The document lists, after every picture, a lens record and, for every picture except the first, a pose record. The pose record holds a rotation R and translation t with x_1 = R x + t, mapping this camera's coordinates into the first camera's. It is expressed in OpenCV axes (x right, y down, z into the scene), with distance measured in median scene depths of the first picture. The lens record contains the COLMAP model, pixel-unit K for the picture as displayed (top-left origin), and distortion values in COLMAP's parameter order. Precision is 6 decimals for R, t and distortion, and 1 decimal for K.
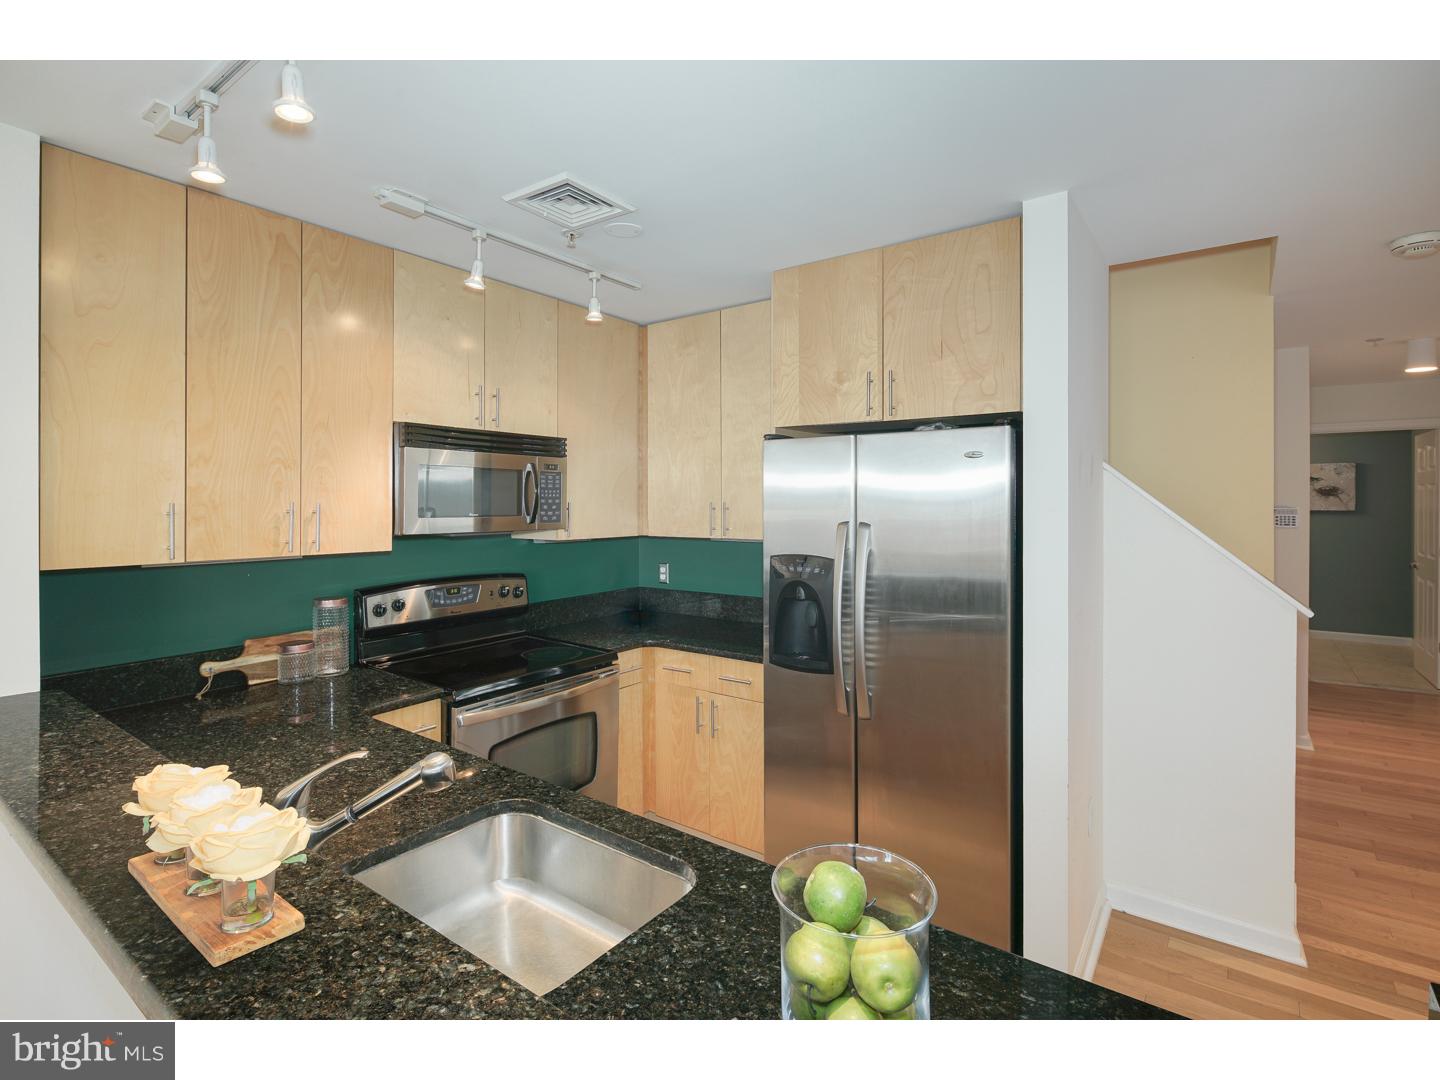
lens RADIAL K [[707.1, 0, 715.4], [0, 707.1, 506.4], [0, 0, 1]] dist [-0.001739, -0.000599]
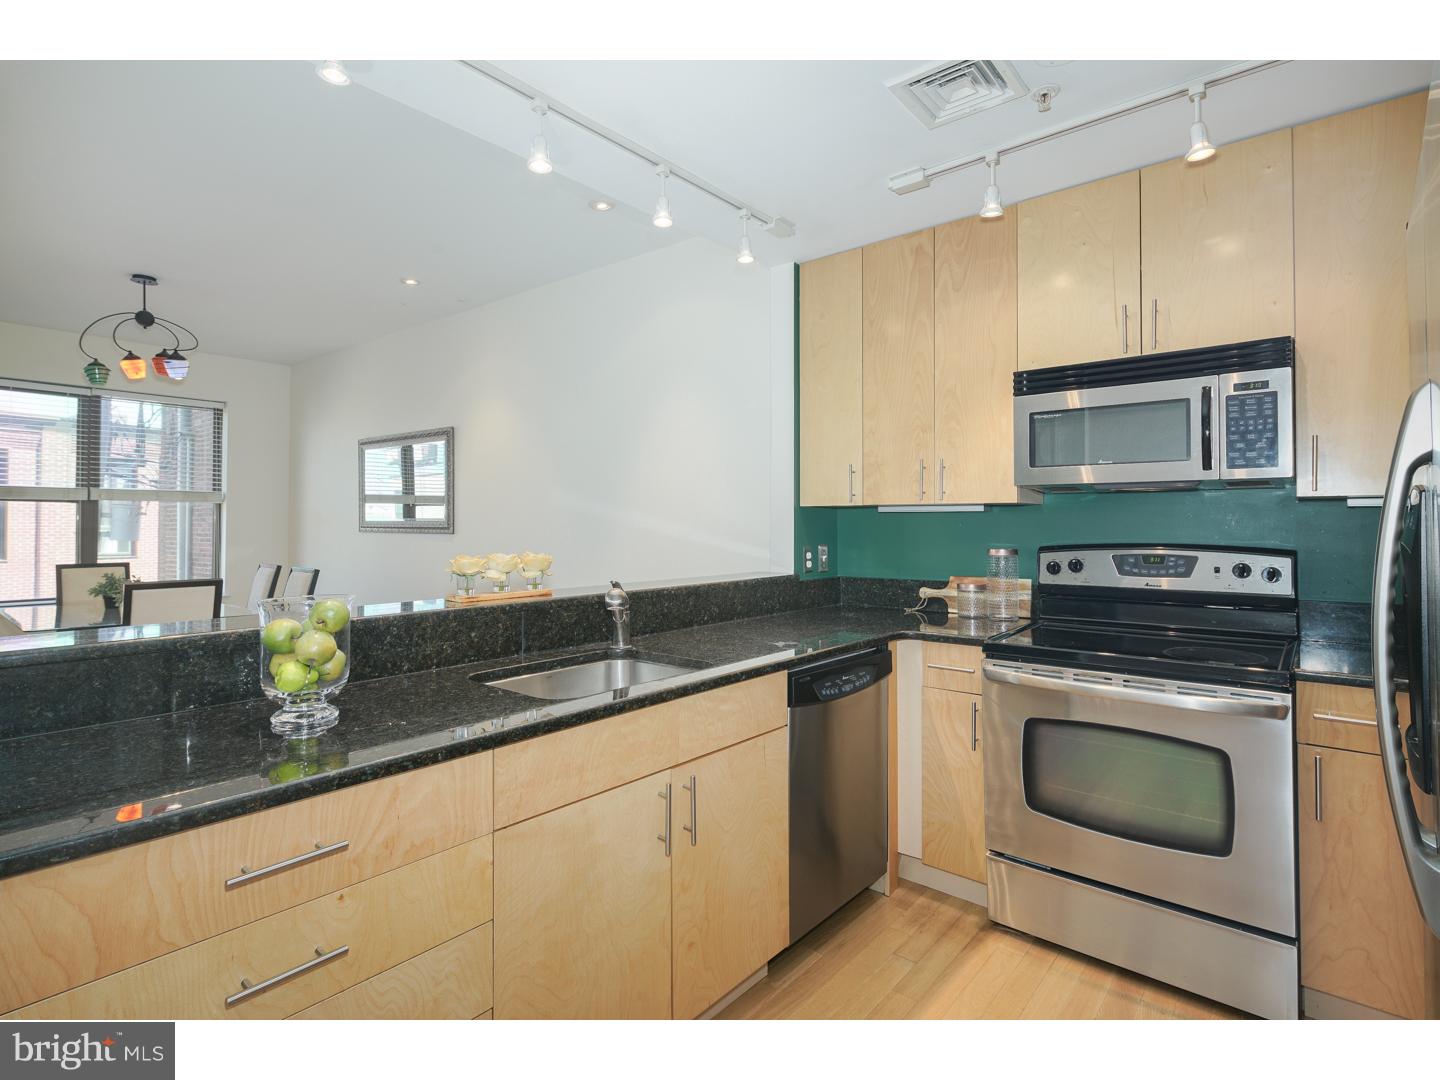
lens RADIAL K [[696.5, 0, 715.5], [0, 696.5, 512.5], [0, 0, 1]] dist [0.001040, -0.000808]
pose [[-0.071225, -0.015983, -0.997332, 0.567398], [-0.006813, 0.999856, -0.015537, 0.096667], [0.997437, 0.005688, -0.071323, 0.652352]]
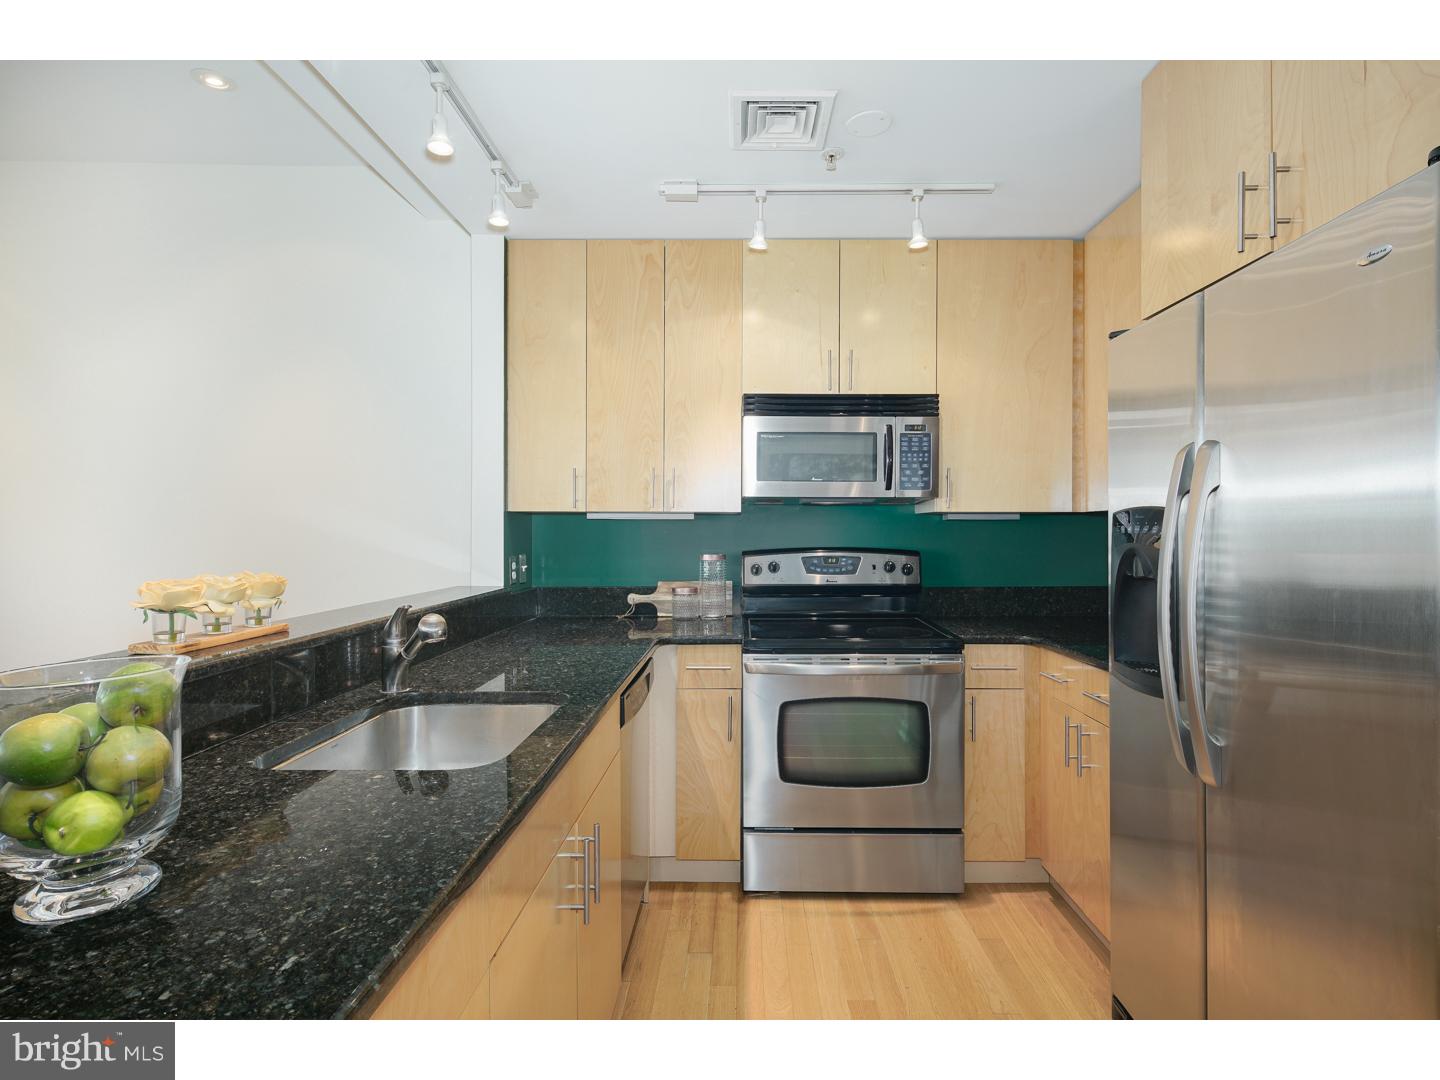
lens RADIAL K [[701.1, 0, 719.6], [0, 701.1, 535.3], [0, 0, 1]] dist [0.005024, -0.001580]
pose [[0.572904, 0.005243, -0.819606, 0.433253], [-0.007245, 0.999973, 0.001333, 0.099551], [0.819591, 0.005175, 0.572926, 0.346085]]
